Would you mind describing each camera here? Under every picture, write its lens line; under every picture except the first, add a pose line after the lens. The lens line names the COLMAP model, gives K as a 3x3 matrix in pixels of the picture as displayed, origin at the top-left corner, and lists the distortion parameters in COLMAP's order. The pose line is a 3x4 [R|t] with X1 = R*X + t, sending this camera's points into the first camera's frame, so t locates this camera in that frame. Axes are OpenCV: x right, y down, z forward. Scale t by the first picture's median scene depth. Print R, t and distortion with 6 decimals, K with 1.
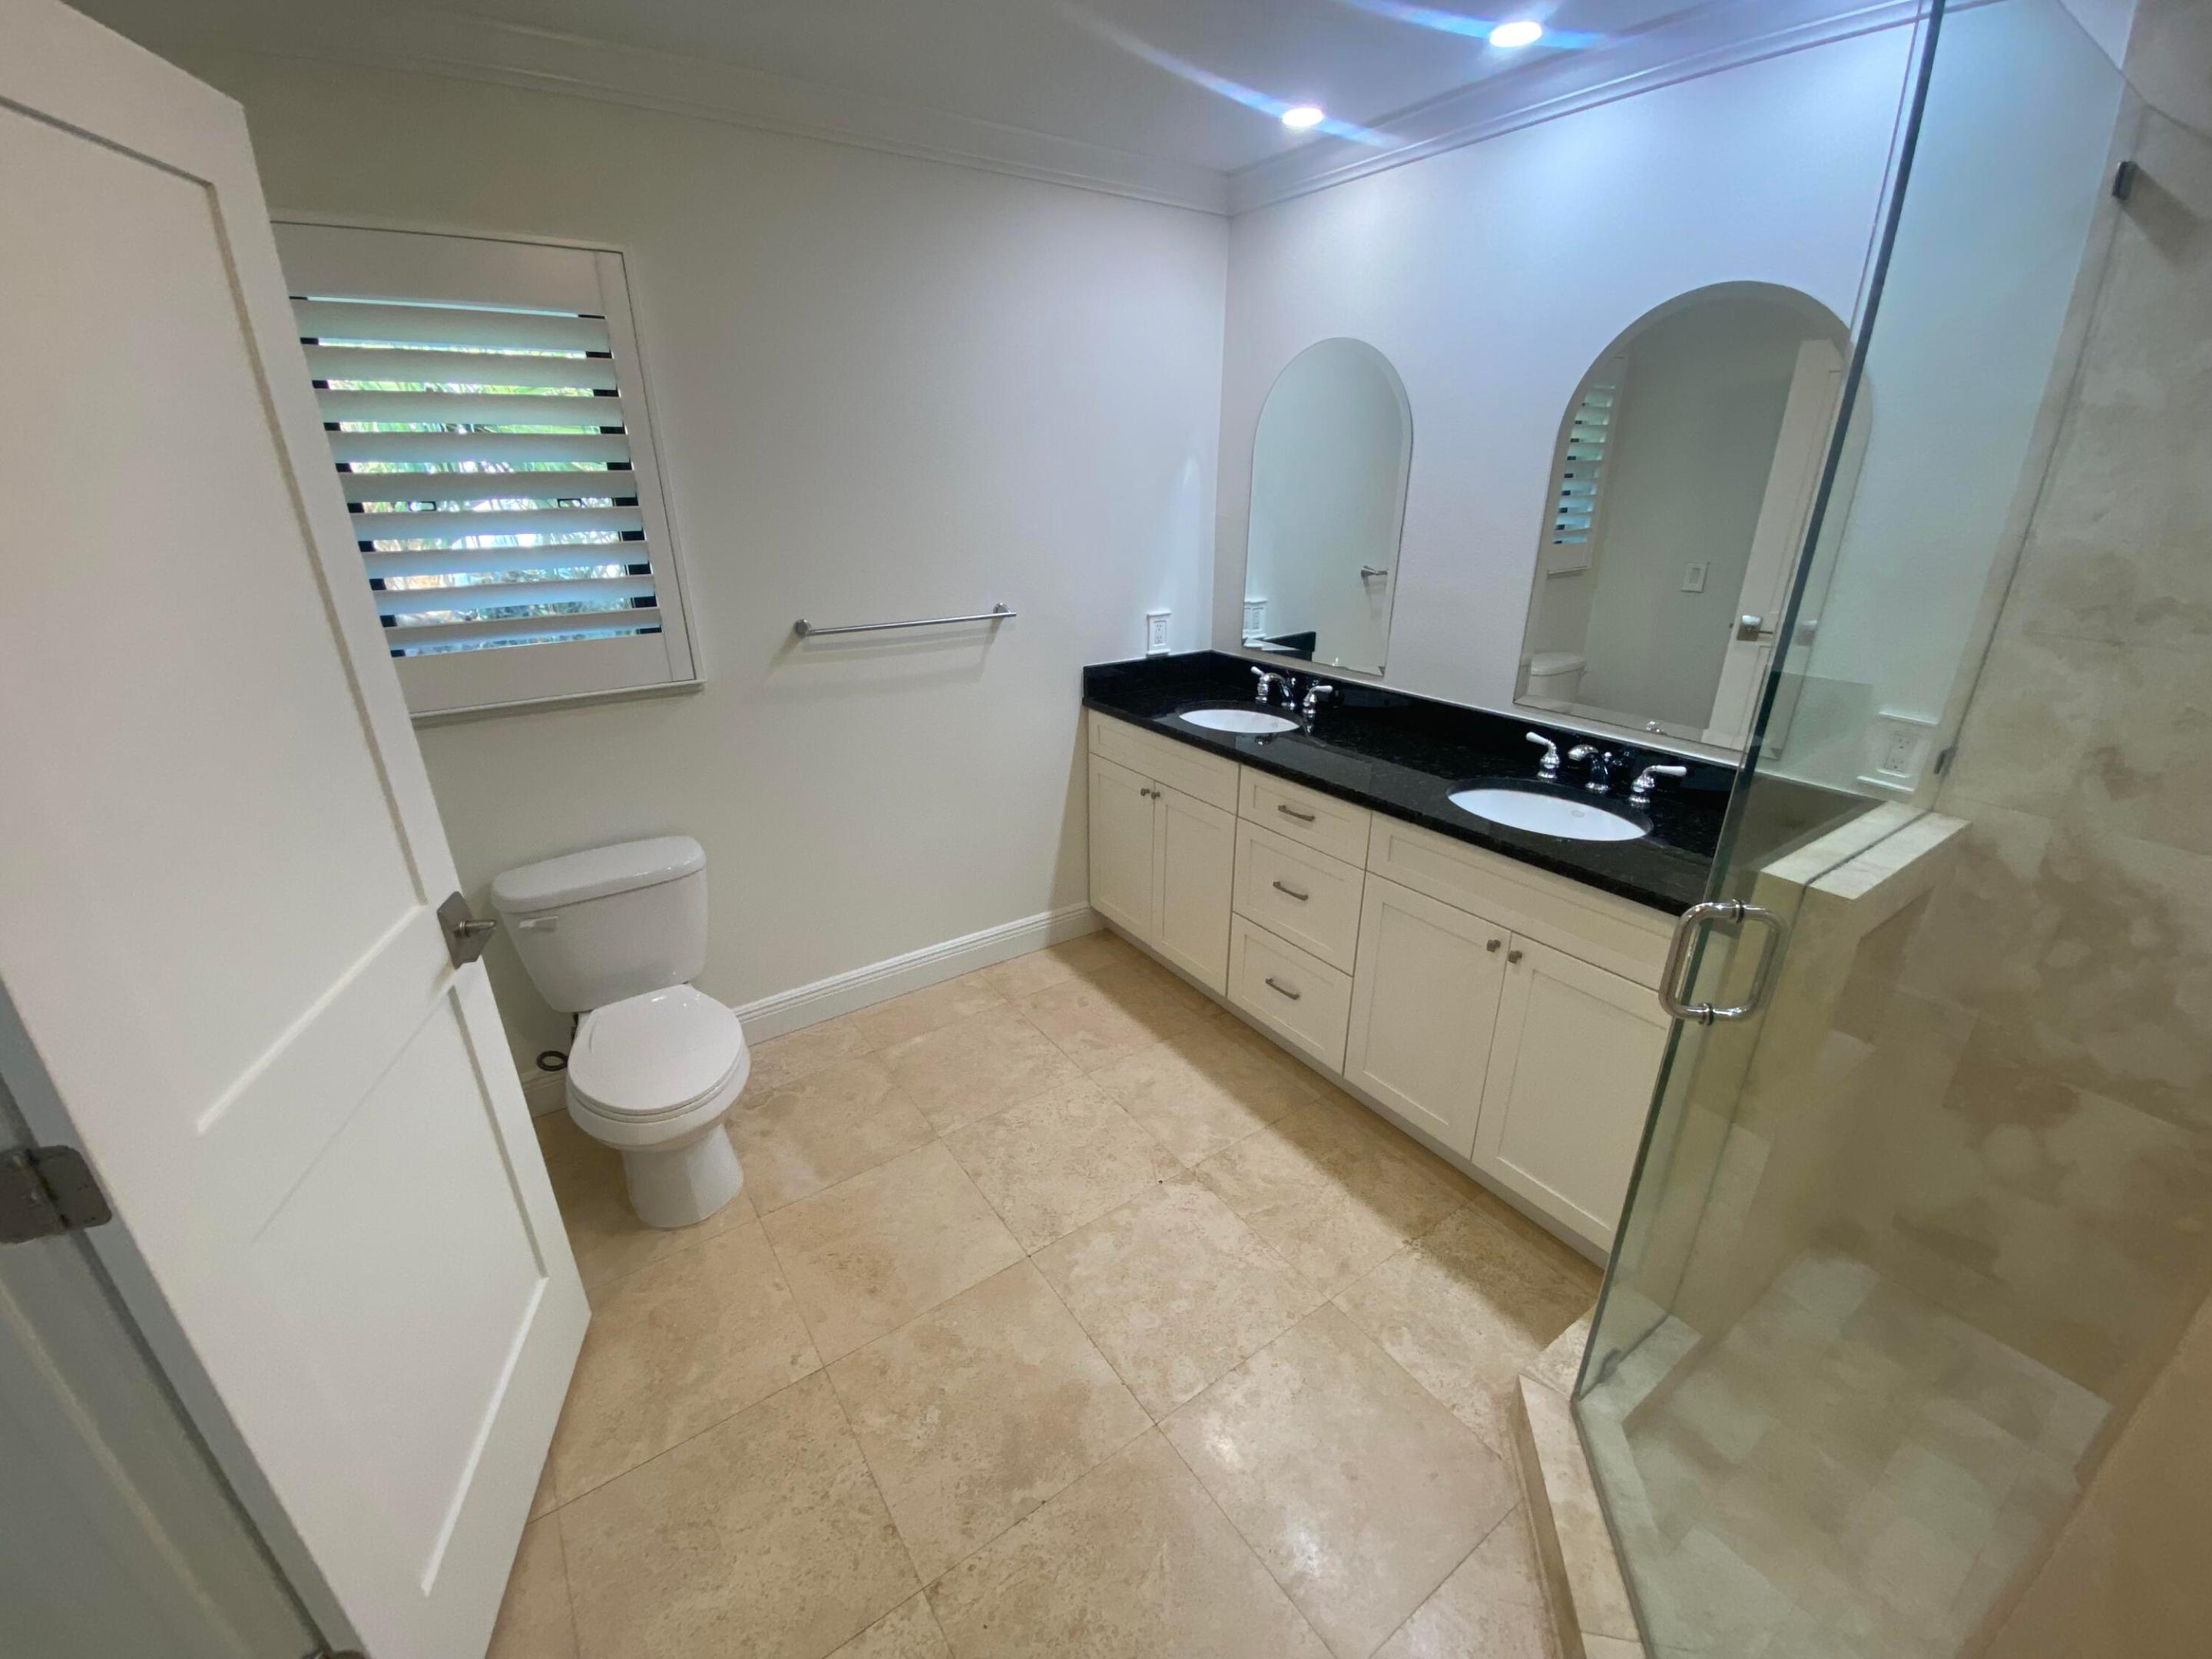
lens RADIAL K [[902.9, 0, 1112.5], [0, 902.9, 831.5], [0, 0, 1]] dist [0.006457, -0.008789]
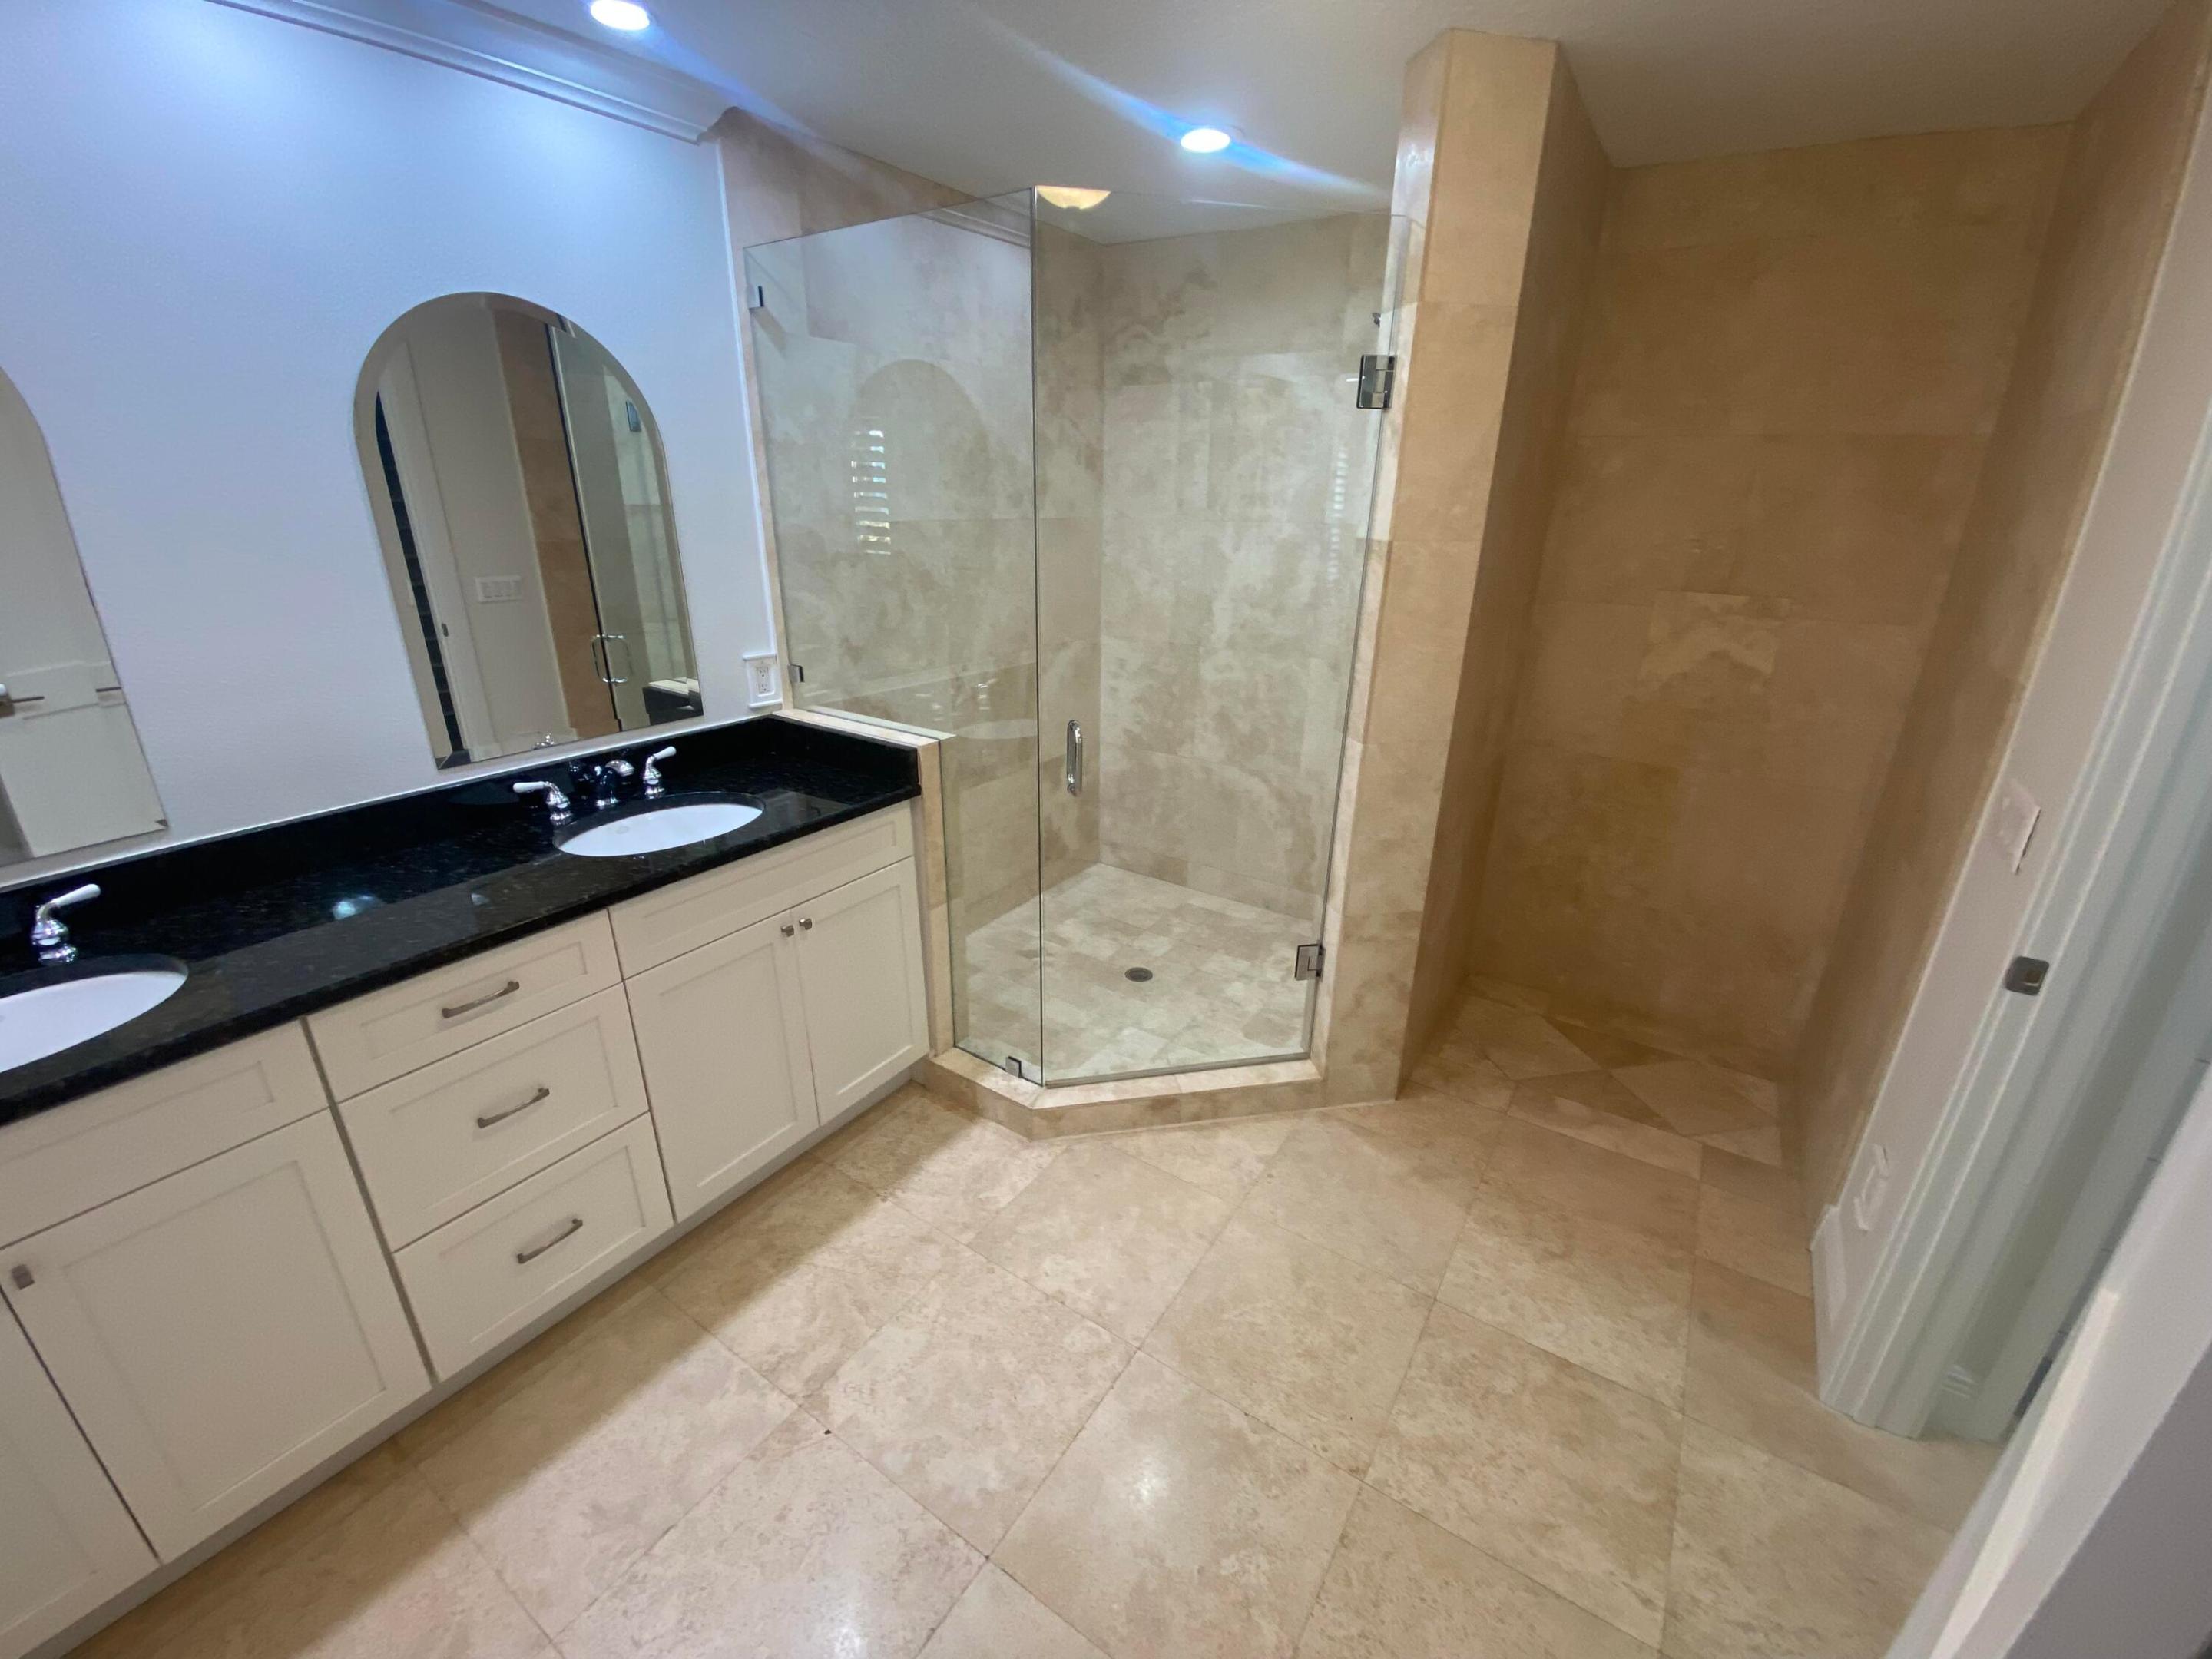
lens RADIAL K [[902.9, 0, 1103.9], [0, 902.9, 826.8], [0, 0, 1]] dist [0.006457, -0.008789]
pose [[-0.362733, -0.323866, 0.873805, -0.560541], [0.340725, 0.826652, 0.447831, -0.300962], [-0.867370, 0.460171, -0.189505, 0.776874]]
